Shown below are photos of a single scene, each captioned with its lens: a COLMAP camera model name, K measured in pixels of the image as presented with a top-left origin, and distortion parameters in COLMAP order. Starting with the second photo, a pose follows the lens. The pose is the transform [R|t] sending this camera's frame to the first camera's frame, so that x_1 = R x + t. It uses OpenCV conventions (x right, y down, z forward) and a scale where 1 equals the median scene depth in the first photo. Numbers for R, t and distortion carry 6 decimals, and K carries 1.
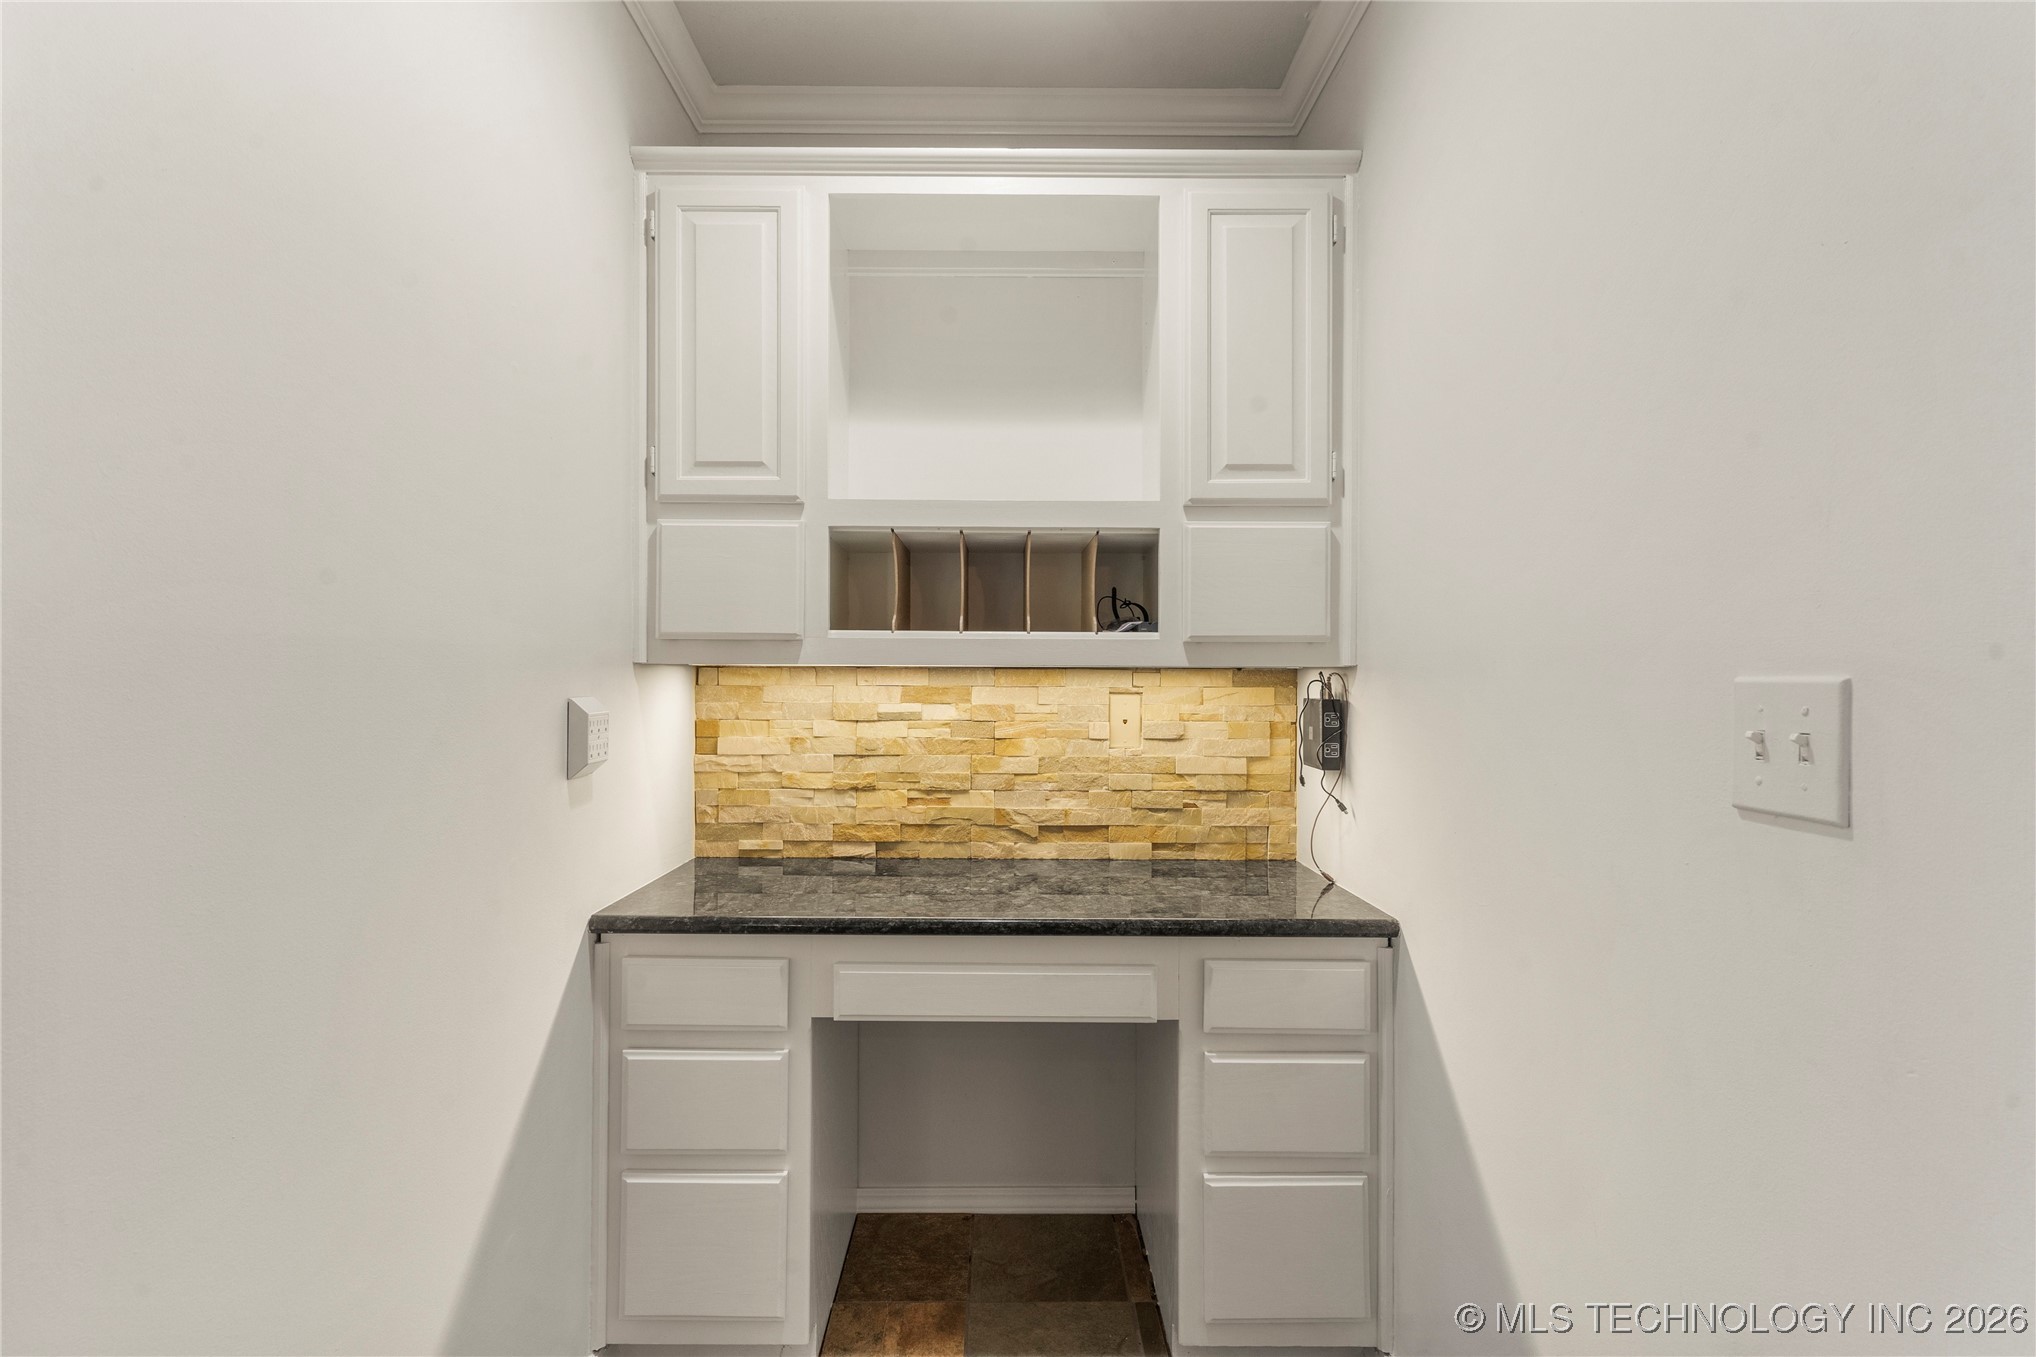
lens RADIAL K [[1036.3, 0, 1018.0], [0, 1036.3, 678.5], [0, 0, 1]] dist [0.001955, 0.000427]
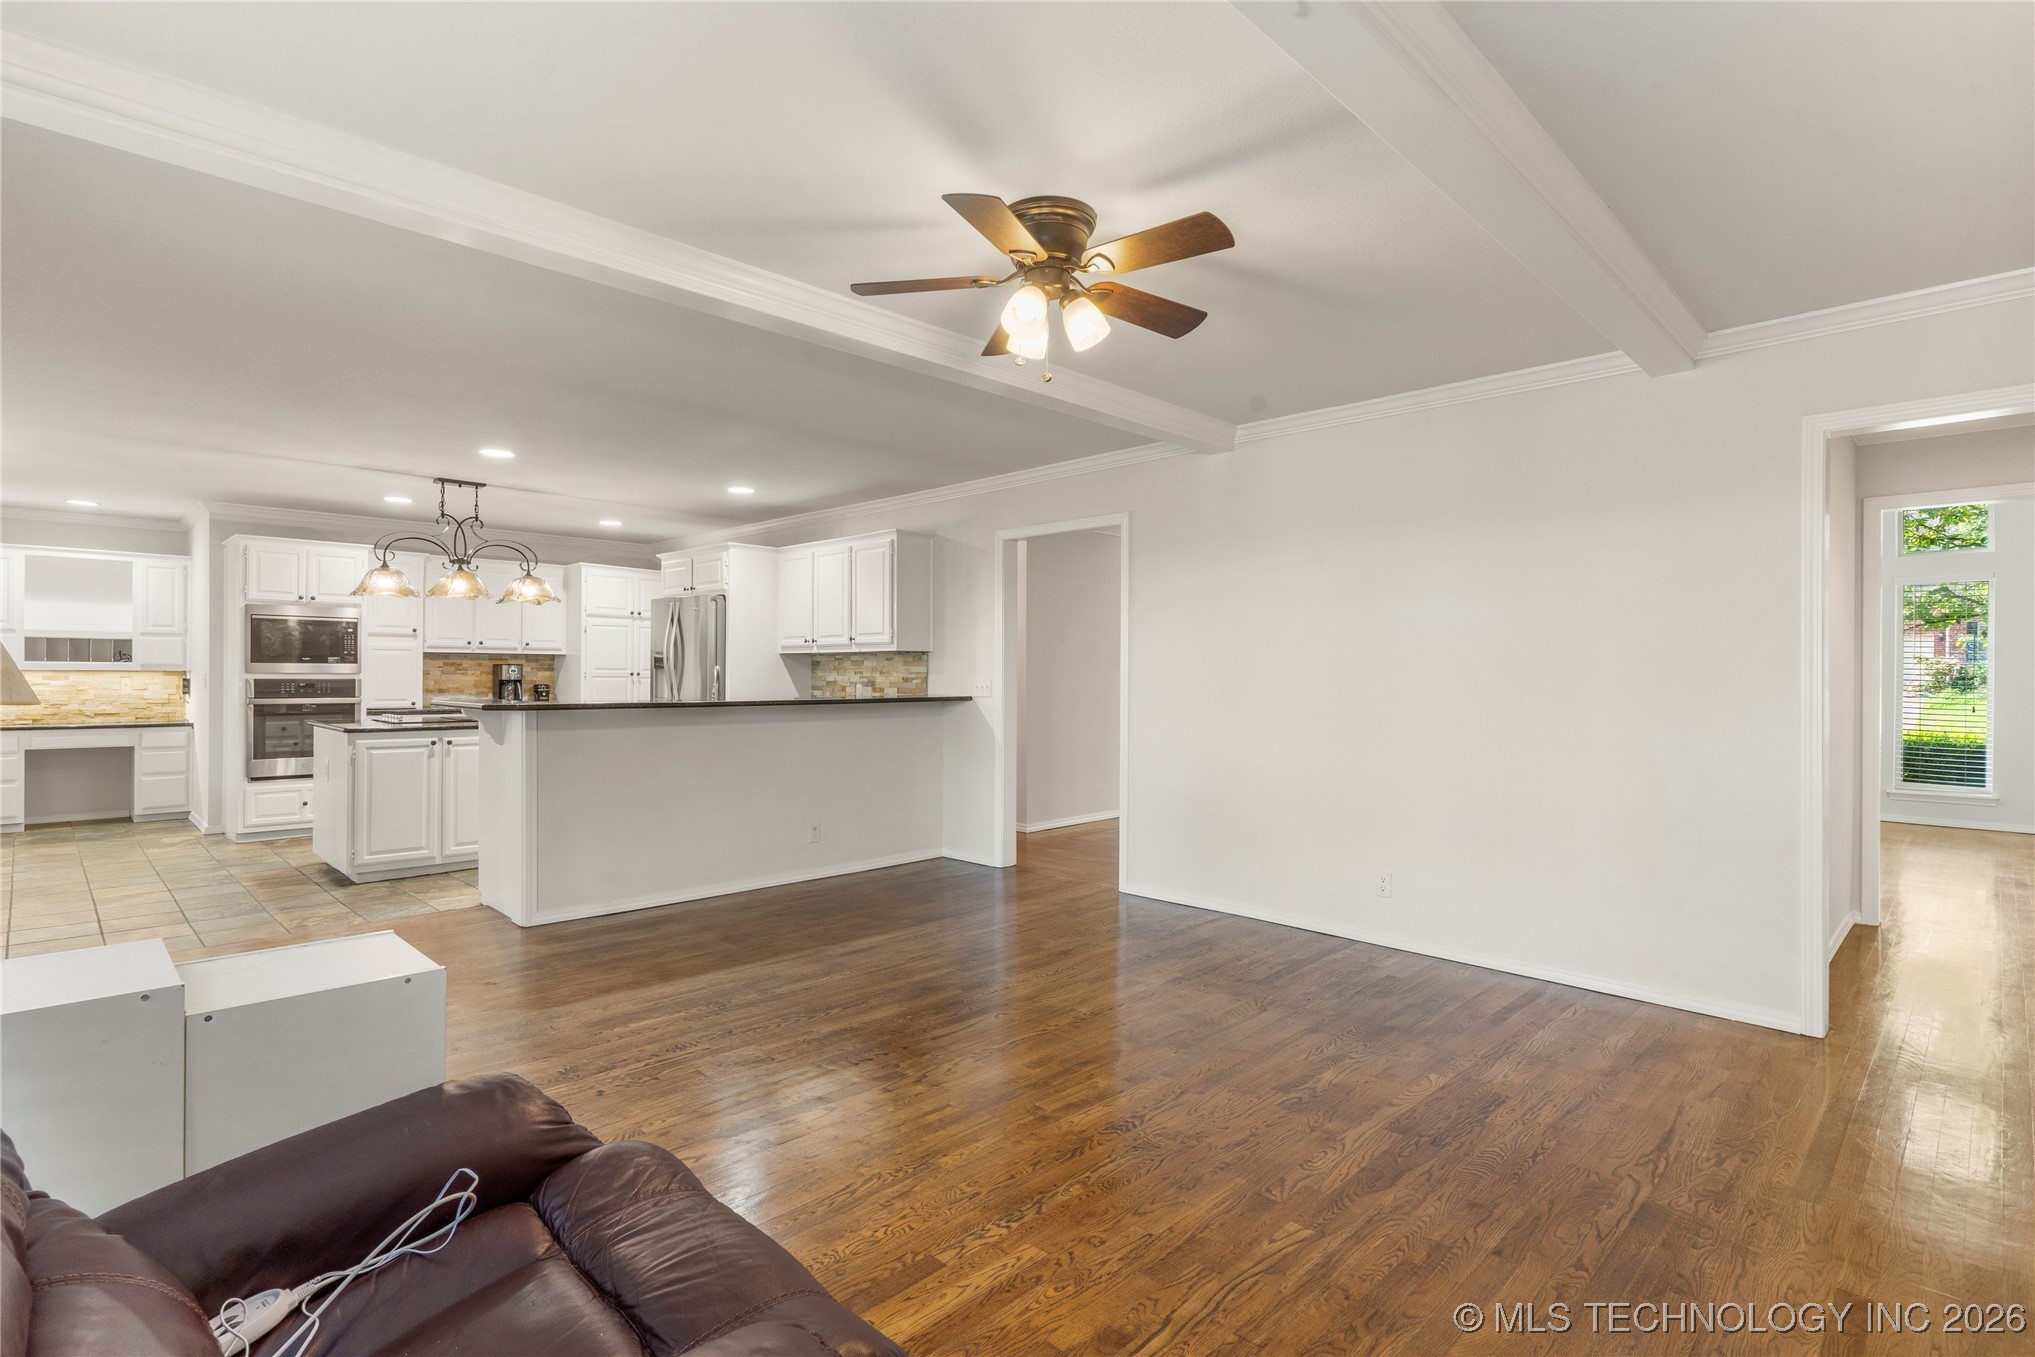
lens RADIAL K [[978.4, 0, 1002.8], [0, 978.4, 674.7], [0, 0, 1]] dist [0.001435, -0.000320]
pose [[0.710712, -0.003431, 0.703474, -0.153113], [0.007552, 0.999968, -0.002753, 0.043764], [-0.703442, 0.007269, 0.710715, -4.300003]]
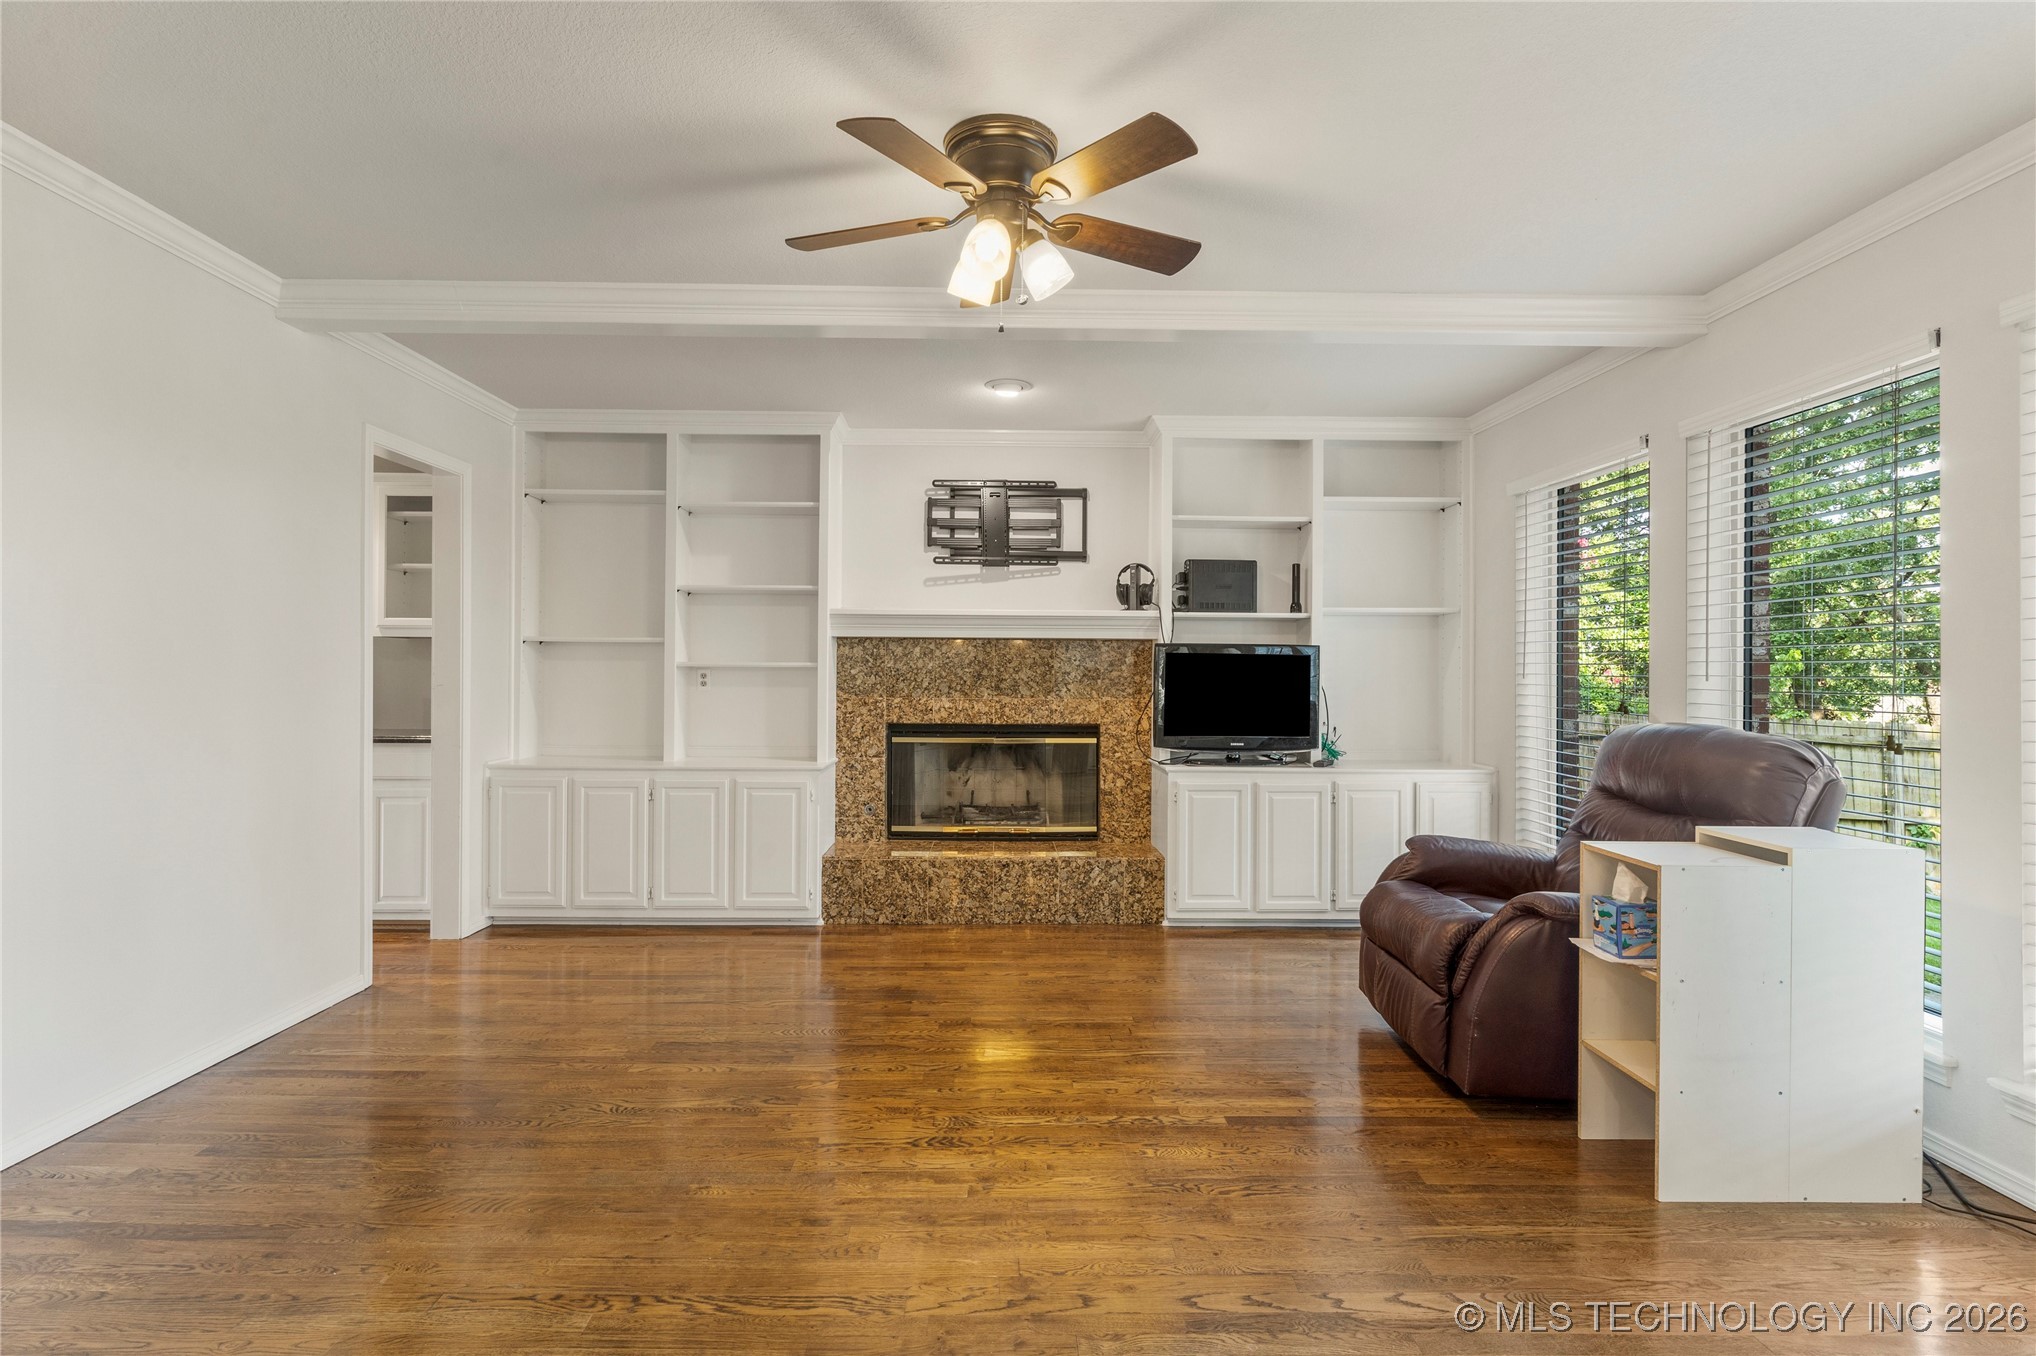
lens RADIAL K [[978.9, 0, 1003.3], [0, 978.9, 674.2], [0, 0, 1]] dist [0.001435, -0.000320]
pose [[-0.999828, -0.015343, -0.010375, 0.859167], [-0.015478, 0.999795, 0.013068, 0.033376], [0.010173, 0.013226, -0.999861, -2.169440]]
